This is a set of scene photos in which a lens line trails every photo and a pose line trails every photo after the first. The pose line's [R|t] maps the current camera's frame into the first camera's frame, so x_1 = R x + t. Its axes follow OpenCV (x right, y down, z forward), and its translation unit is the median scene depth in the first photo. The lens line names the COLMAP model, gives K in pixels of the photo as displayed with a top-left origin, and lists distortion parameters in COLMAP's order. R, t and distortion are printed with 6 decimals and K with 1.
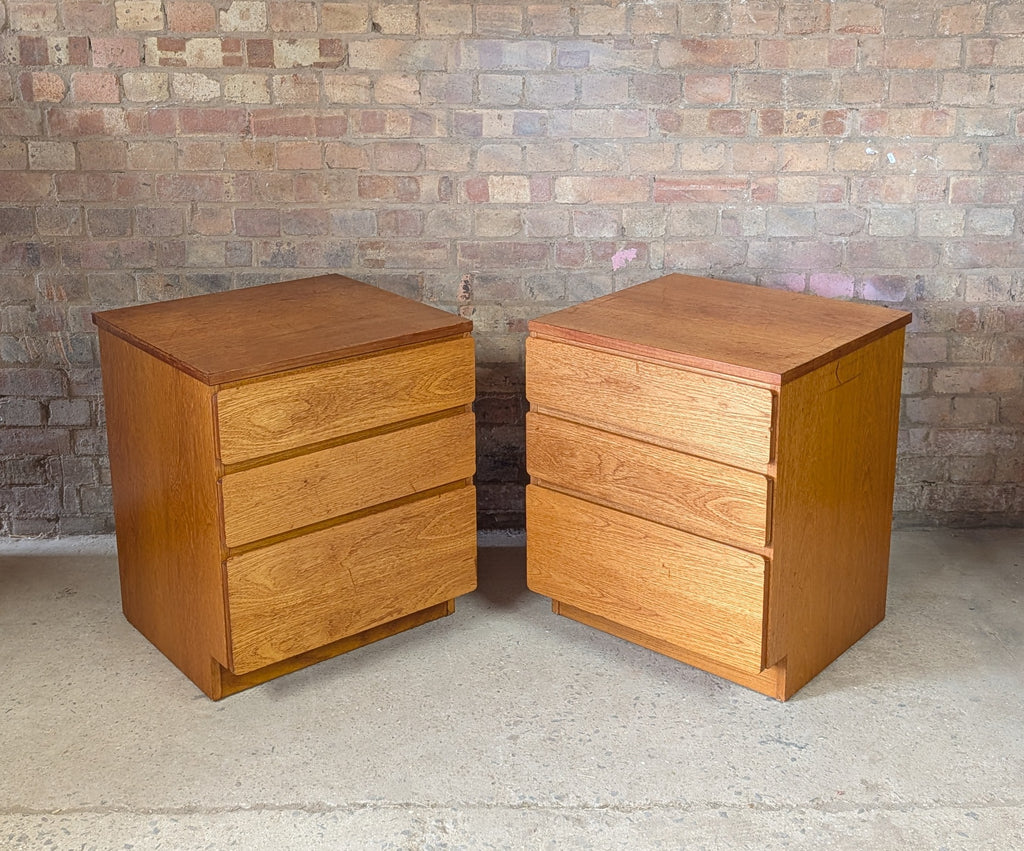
lens RADIAL K [[1325.3, 0, 519.5], [0, 1325.3, 329.7], [0, 0, 1]] dist [0.041682, 0.000000]
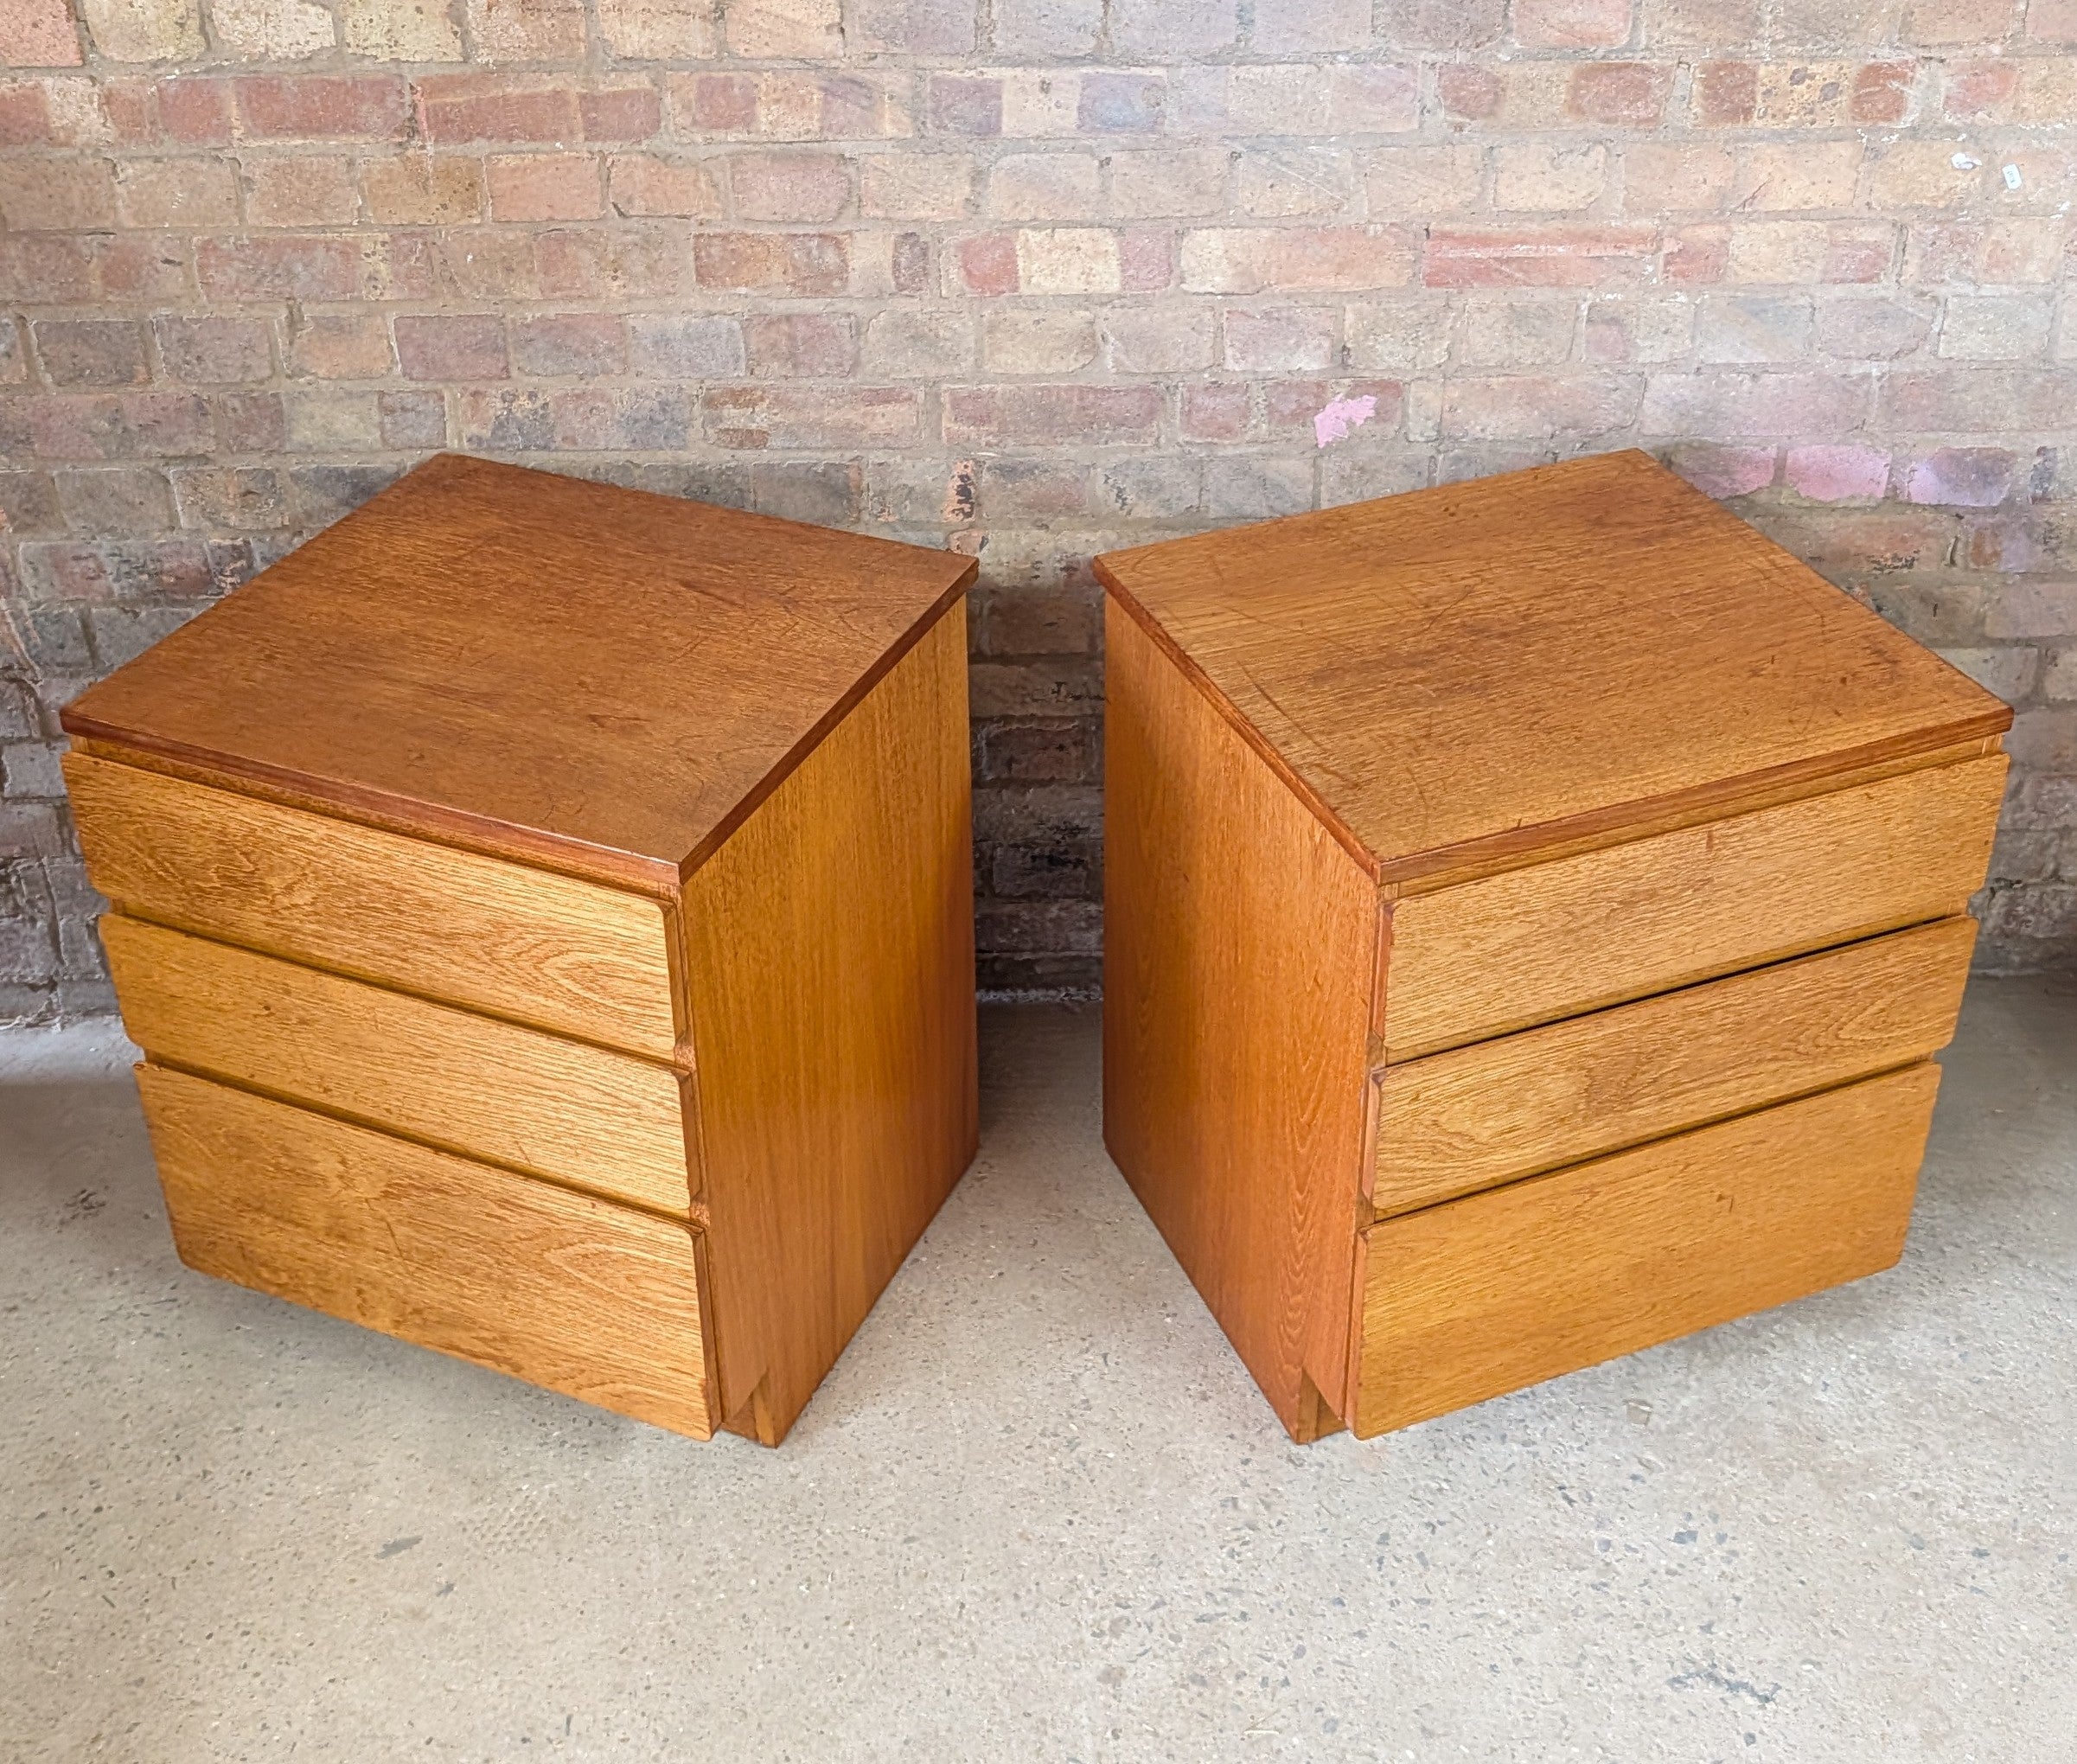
lens RADIAL K [[2507.2, 0, 1033.1], [0, 2507.2, 733.6], [0, 0, 1]] dist [0.029917, 0.000000]
pose [[0.999877, -0.012017, 0.010047, -0.028020], [0.008870, 0.963076, 0.269083, -0.173344], [-0.012910, -0.268961, 0.963065, 0.220721]]
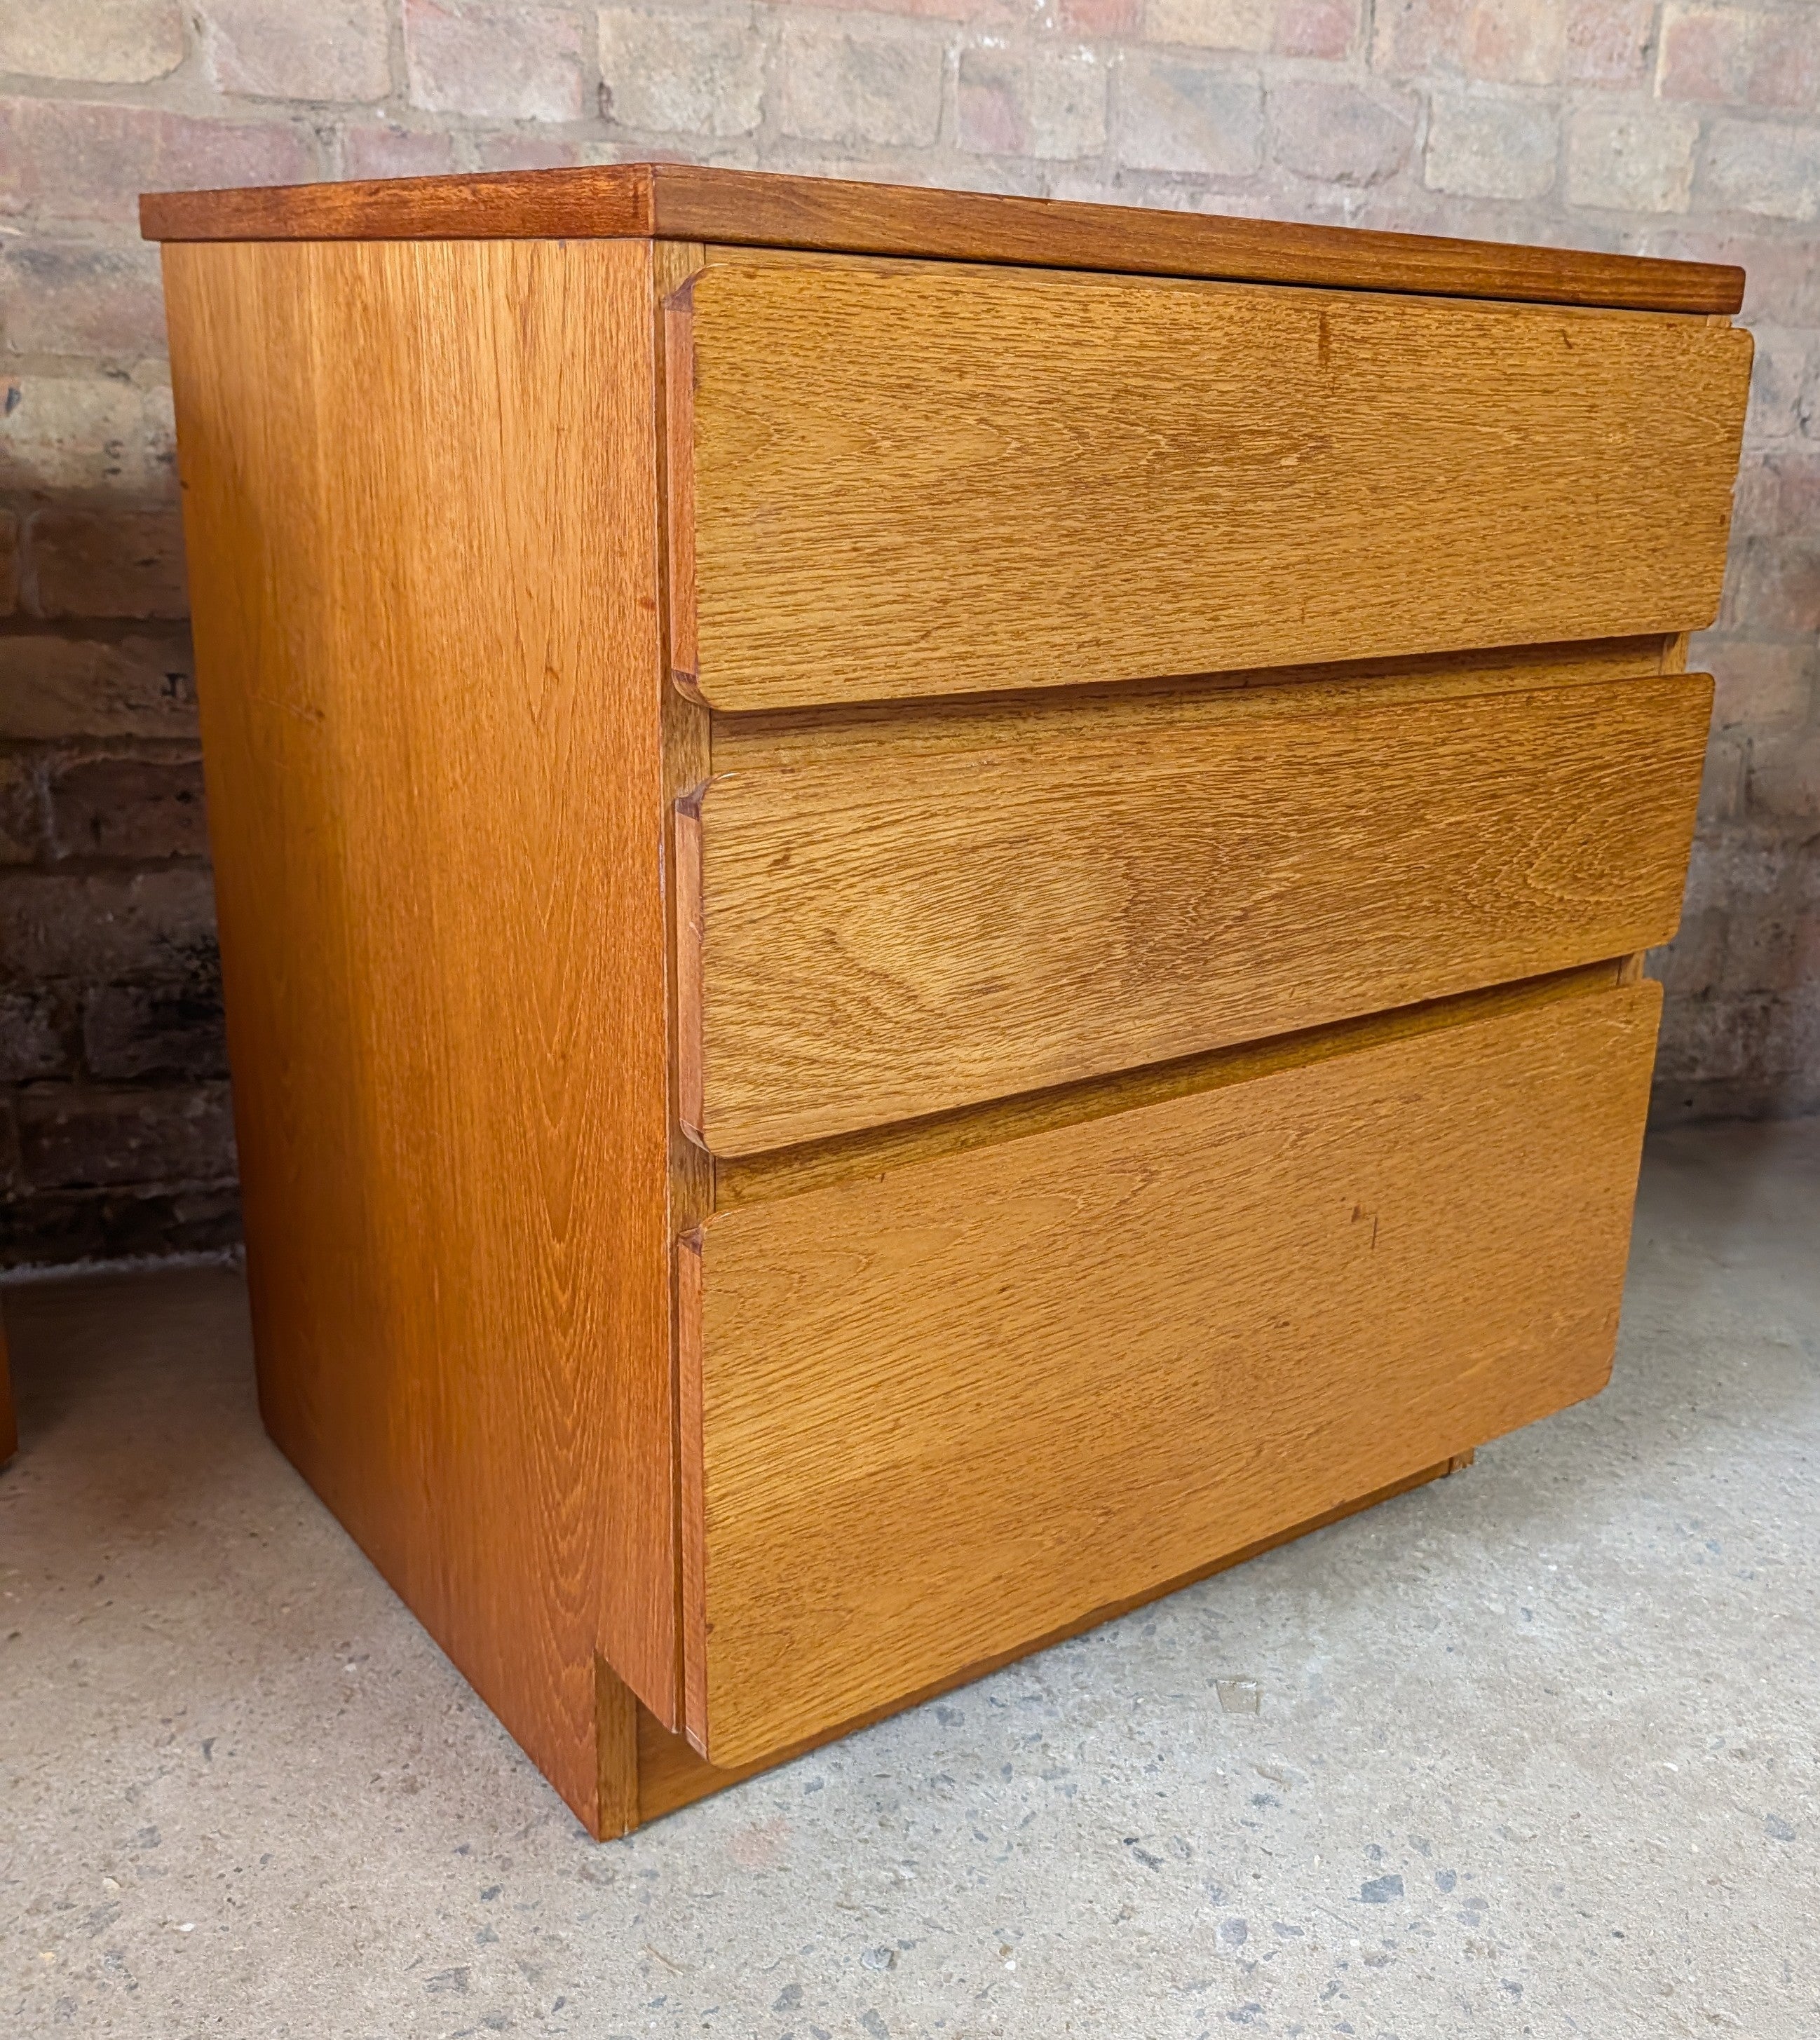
lens RADIAL K [[2081.5, 0, 1055.7], [0, 2081.5, 1008.5], [0, 0, 1]] dist [-0.000124, 0.000000]
pose [[0.954085, -0.047512, 0.295745, 0.032923], [0.034434, 0.998191, 0.049276, 0.091158], [-0.297552, -0.036829, 0.953995, 0.570341]]
